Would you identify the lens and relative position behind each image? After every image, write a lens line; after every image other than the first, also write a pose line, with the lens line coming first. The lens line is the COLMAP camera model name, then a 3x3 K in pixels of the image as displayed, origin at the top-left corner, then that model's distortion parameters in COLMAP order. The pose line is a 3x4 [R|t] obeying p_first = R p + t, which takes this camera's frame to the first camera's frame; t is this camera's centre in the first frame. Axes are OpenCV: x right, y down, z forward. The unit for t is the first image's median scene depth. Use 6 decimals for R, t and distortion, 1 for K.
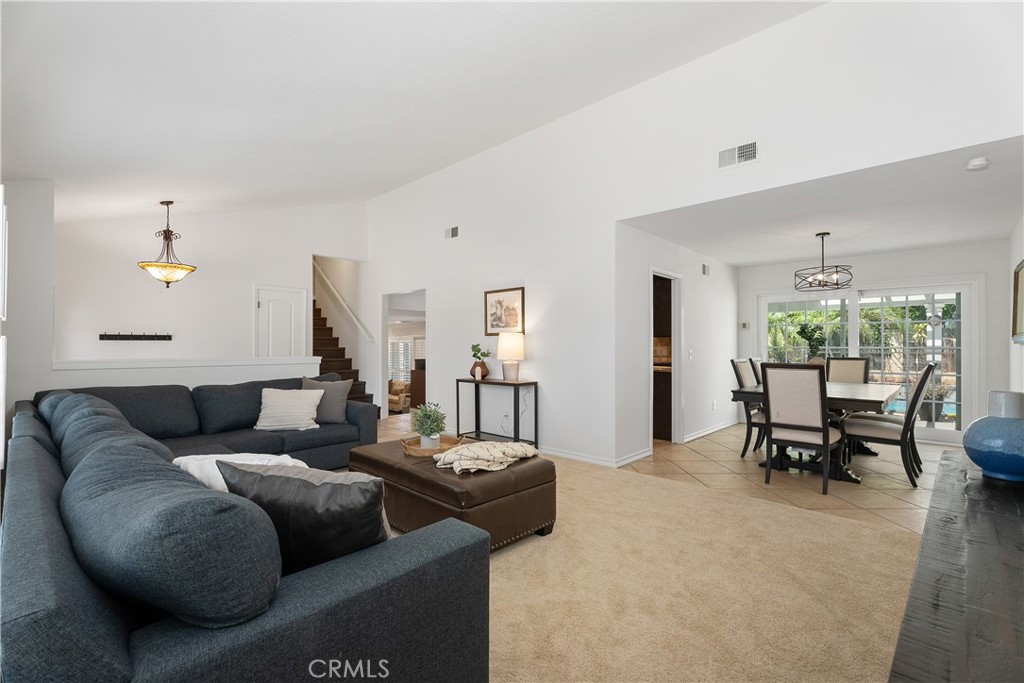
lens RADIAL K [[470.3, 0, 512.0], [0, 470.3, 341.5], [0, 0, 1]] dist [-0.001761, -0.000361]
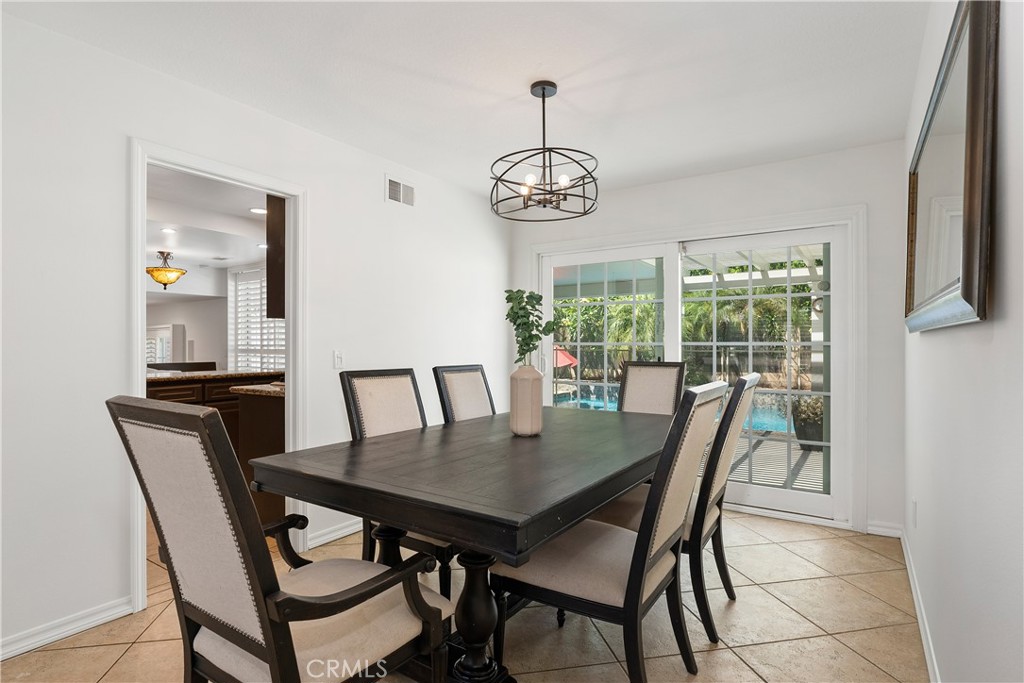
lens RADIAL K [[523.5, 0, 512.0], [0, 523.5, 341.5], [0, 0, 1]] dist [-0.014554, -0.000178]
pose [[0.988734, -0.002169, 0.149668, 0.469480], [0.001424, 0.999986, 0.005084, 0.007327], [-0.149677, -0.004813, 0.988723, 0.428160]]
